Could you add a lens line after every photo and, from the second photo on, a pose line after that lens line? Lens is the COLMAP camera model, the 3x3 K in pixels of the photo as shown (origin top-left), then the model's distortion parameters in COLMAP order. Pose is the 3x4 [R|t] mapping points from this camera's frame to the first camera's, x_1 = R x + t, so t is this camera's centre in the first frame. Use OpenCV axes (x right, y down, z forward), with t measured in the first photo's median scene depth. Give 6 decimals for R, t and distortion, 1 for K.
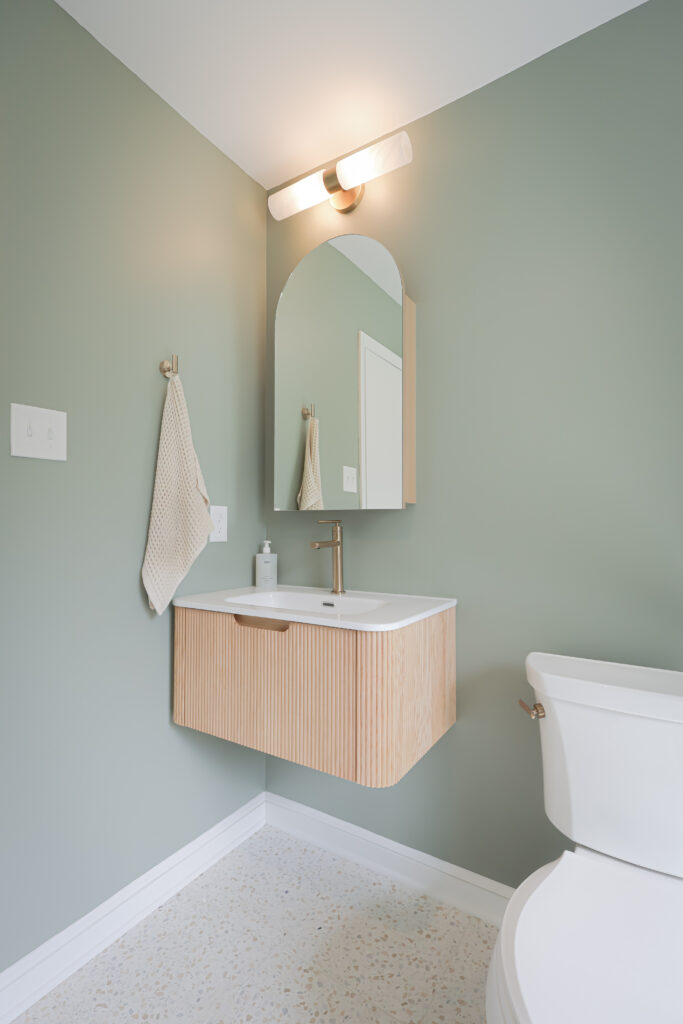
lens RADIAL K [[474.9, 0, 343.6], [0, 474.9, 515.2], [0, 0, 1]] dist [-0.002518, 0.000280]
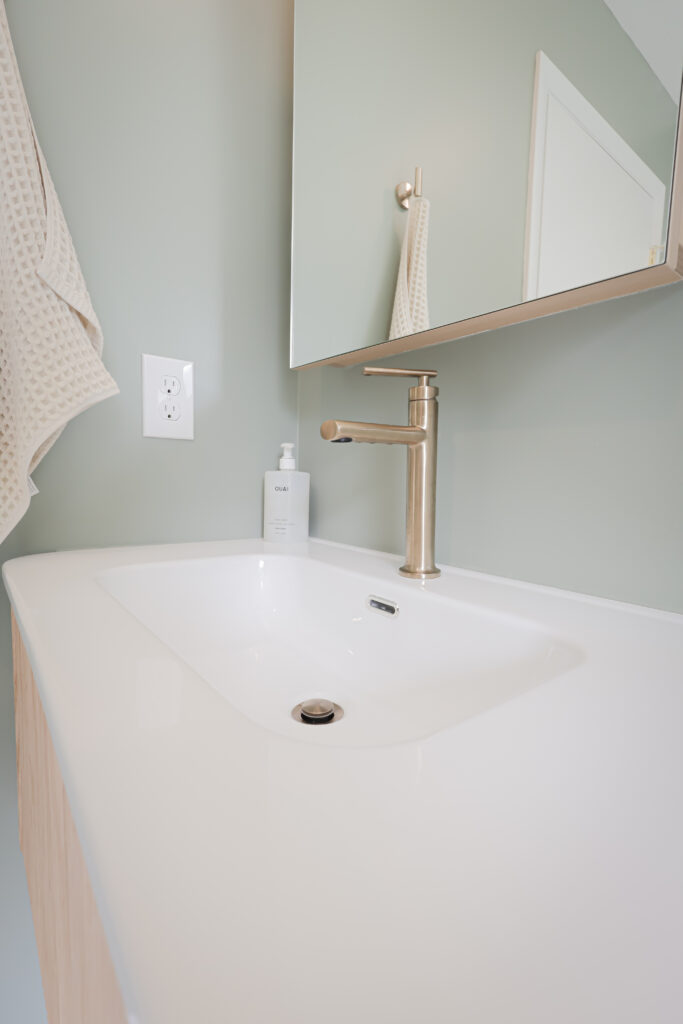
lens RADIAL K [[476.2, 0, 343.7], [0, 476.2, 515.6], [0, 0, 1]] dist [0.002409, 0.000047]
pose [[0.947843, 0.047050, -0.315246, 0.041719], [-0.010681, 0.993178, 0.116117, 0.070093], [0.318559, -0.106693, 0.941879, 0.577362]]
